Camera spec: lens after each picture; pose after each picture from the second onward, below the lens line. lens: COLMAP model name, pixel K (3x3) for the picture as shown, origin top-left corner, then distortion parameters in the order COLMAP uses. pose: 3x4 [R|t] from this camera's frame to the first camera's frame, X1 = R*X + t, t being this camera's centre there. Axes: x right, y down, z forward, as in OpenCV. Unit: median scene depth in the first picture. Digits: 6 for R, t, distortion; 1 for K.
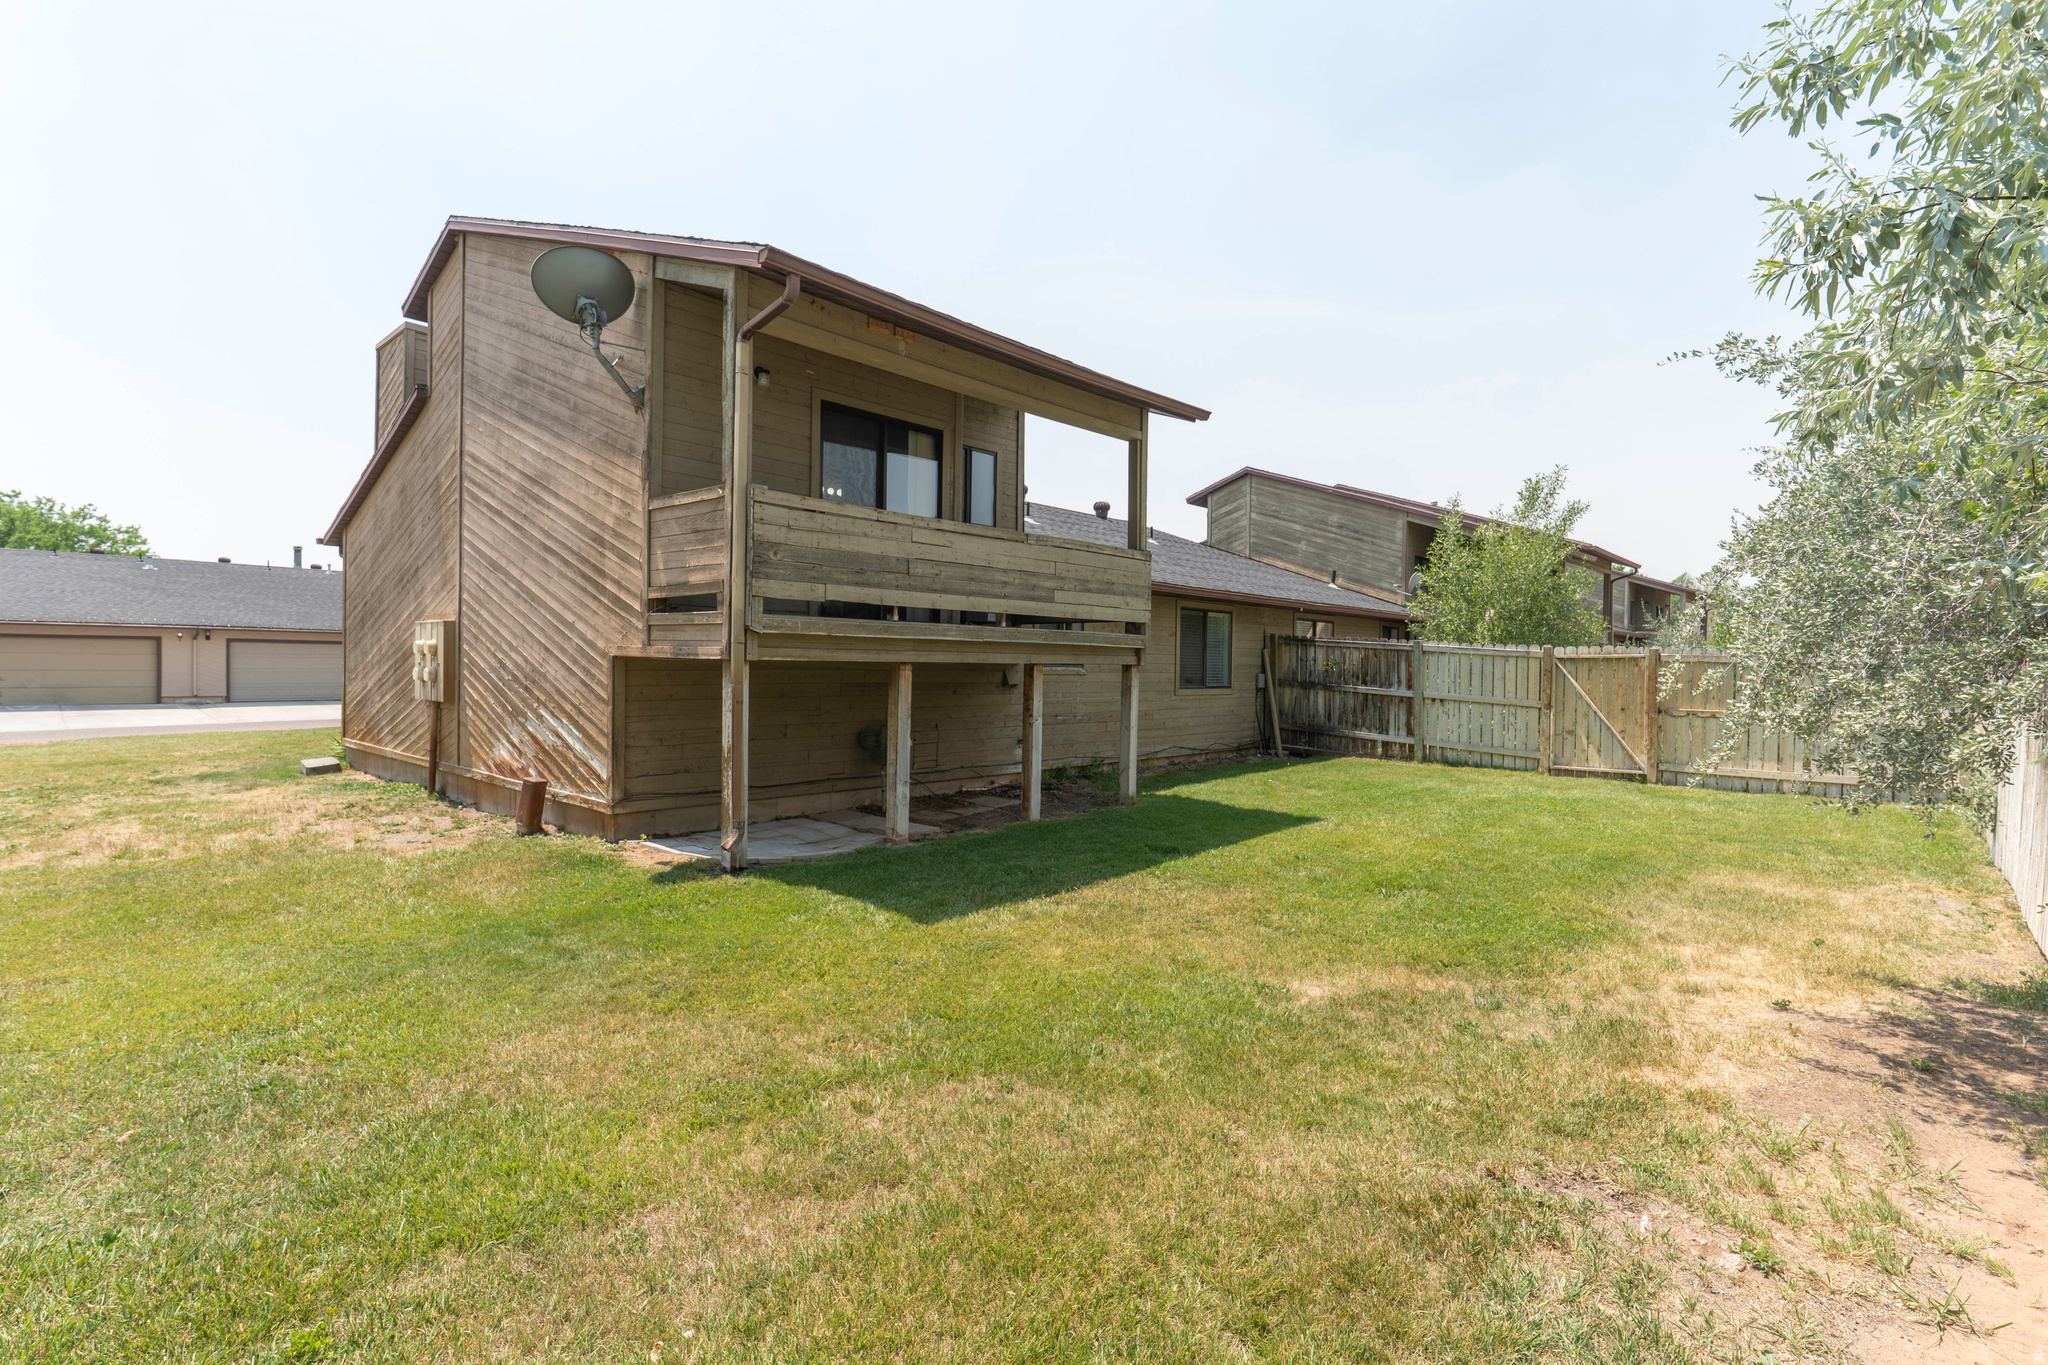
lens RADIAL K [[966.6, 0, 1022.3], [0, 966.6, 677.0], [0, 0, 1]] dist [-0.002204, 0.000579]
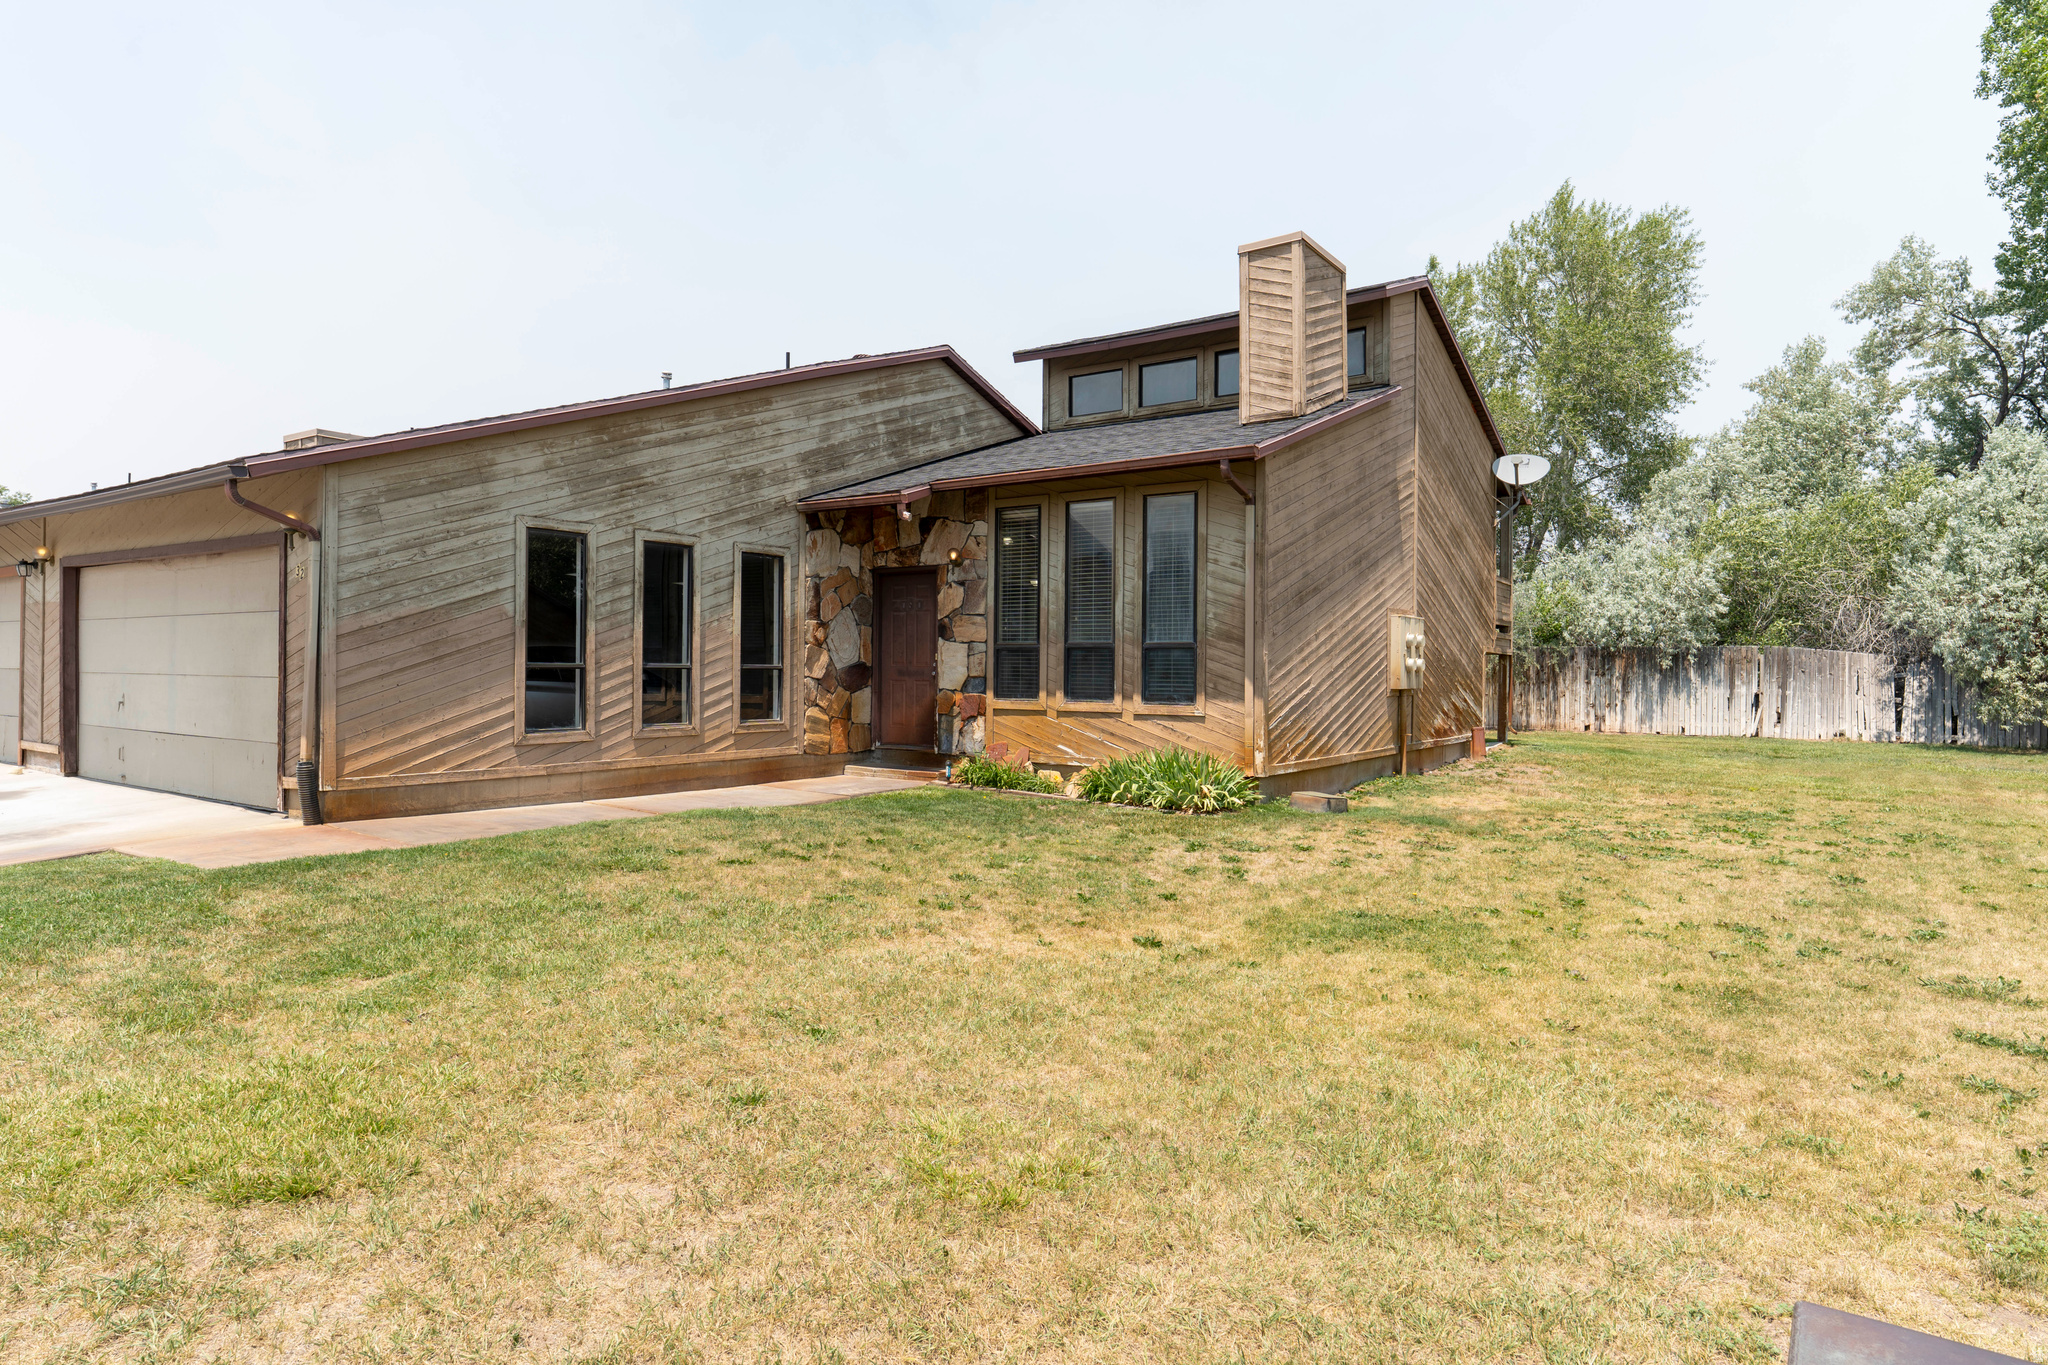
lens RADIAL K [[1161.8, 0, 1024.1], [0, 1161.8, 675.4], [0, 0, 1]] dist [0.001096, 0.003421]
pose [[-0.139606, -0.019703, 0.990011, -2.004692], [0.007618, 0.999751, 0.020971, -0.023045], [-0.990178, 0.010470, -0.139421, 1.738924]]
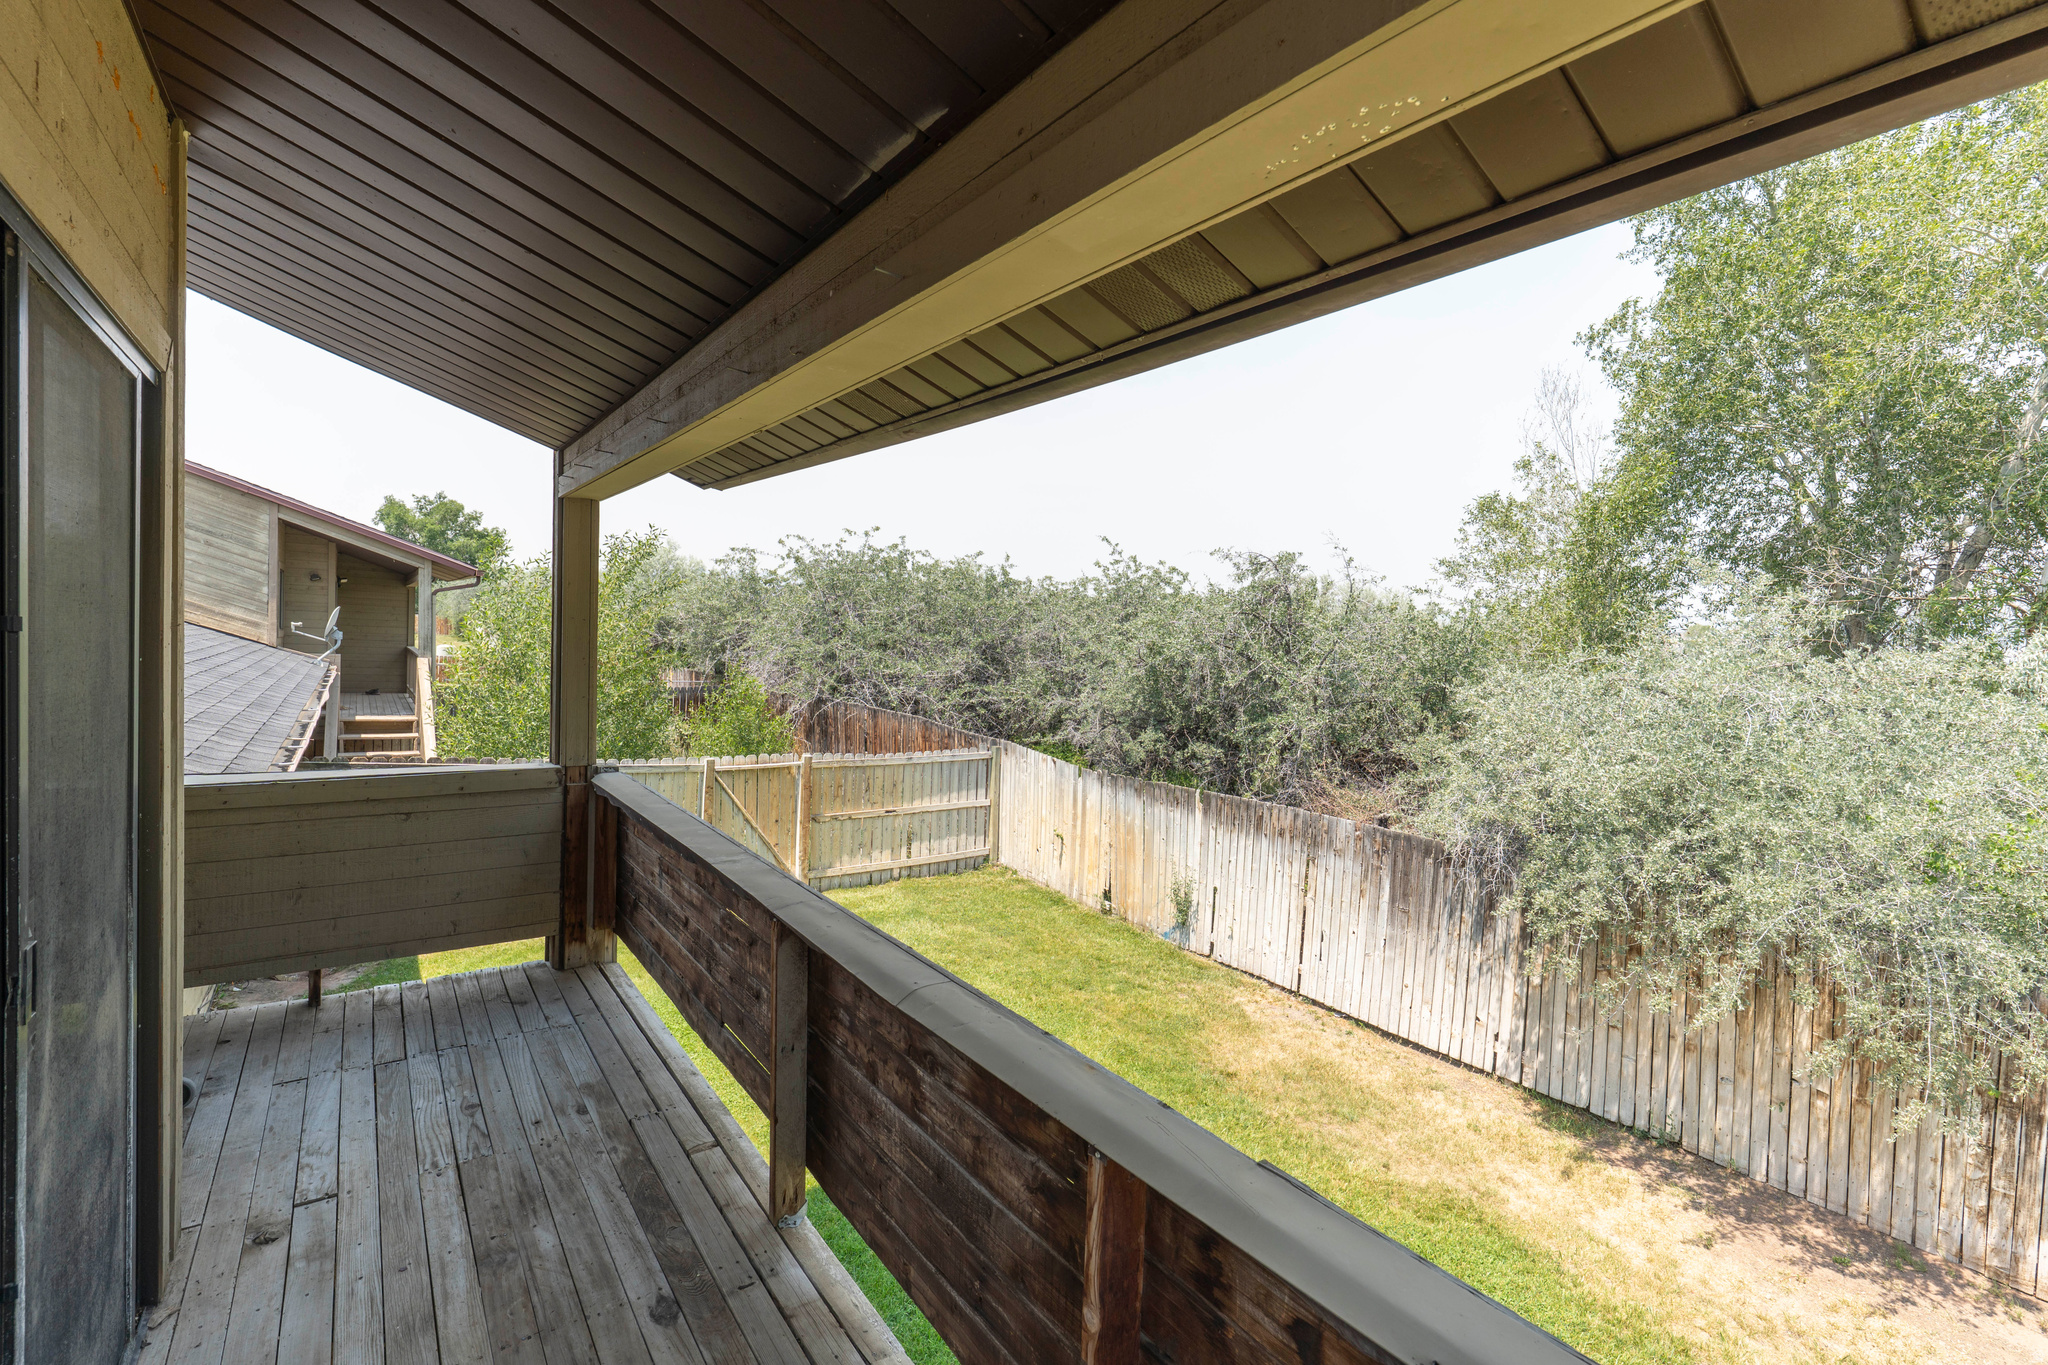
lens RADIAL K [[919.3, 0, 1012.0], [0, 919.3, 672.8], [0, 0, 1]] dist [-0.009670, 0.001389]
pose [[0.204564, -0.046008, 0.977771, -0.243459], [-0.022601, 0.998407, 0.051707, -0.205723], [-0.978592, -0.032676, 0.203198, 0.776241]]
